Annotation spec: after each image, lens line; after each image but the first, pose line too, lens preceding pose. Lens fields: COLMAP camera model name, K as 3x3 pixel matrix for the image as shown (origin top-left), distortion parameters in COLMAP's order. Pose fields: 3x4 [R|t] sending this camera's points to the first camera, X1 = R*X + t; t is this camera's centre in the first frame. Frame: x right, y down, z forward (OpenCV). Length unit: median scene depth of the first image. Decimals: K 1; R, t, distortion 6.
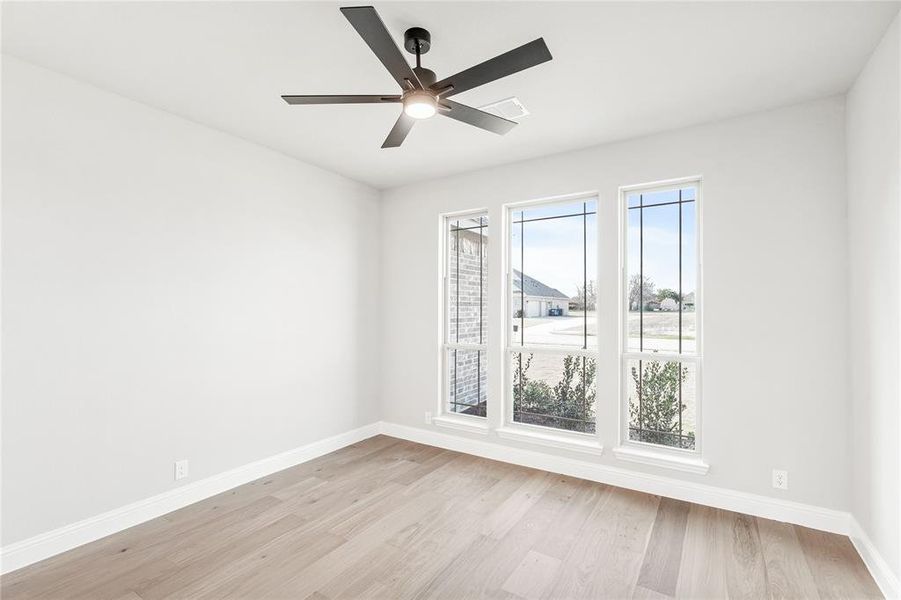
lens RADIAL K [[388.2, 0, 450.5], [0, 388.2, 300.0], [0, 0, 1]] dist [-0.001765, 0.000040]
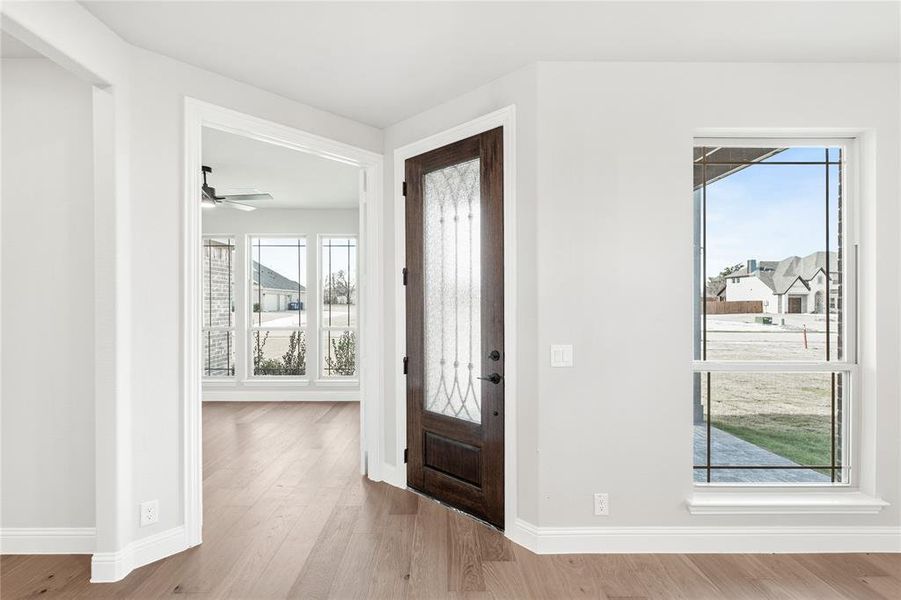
lens RADIAL K [[451.5, 0, 450.5], [0, 451.5, 300.0], [0, 0, 1]] dist [0.000013, 0.000318]
pose [[0.833003, -0.004203, 0.553253, -0.149145], [-0.005699, 0.999853, 0.016177, -0.018678], [-0.553239, -0.016629, 0.832857, -0.771404]]
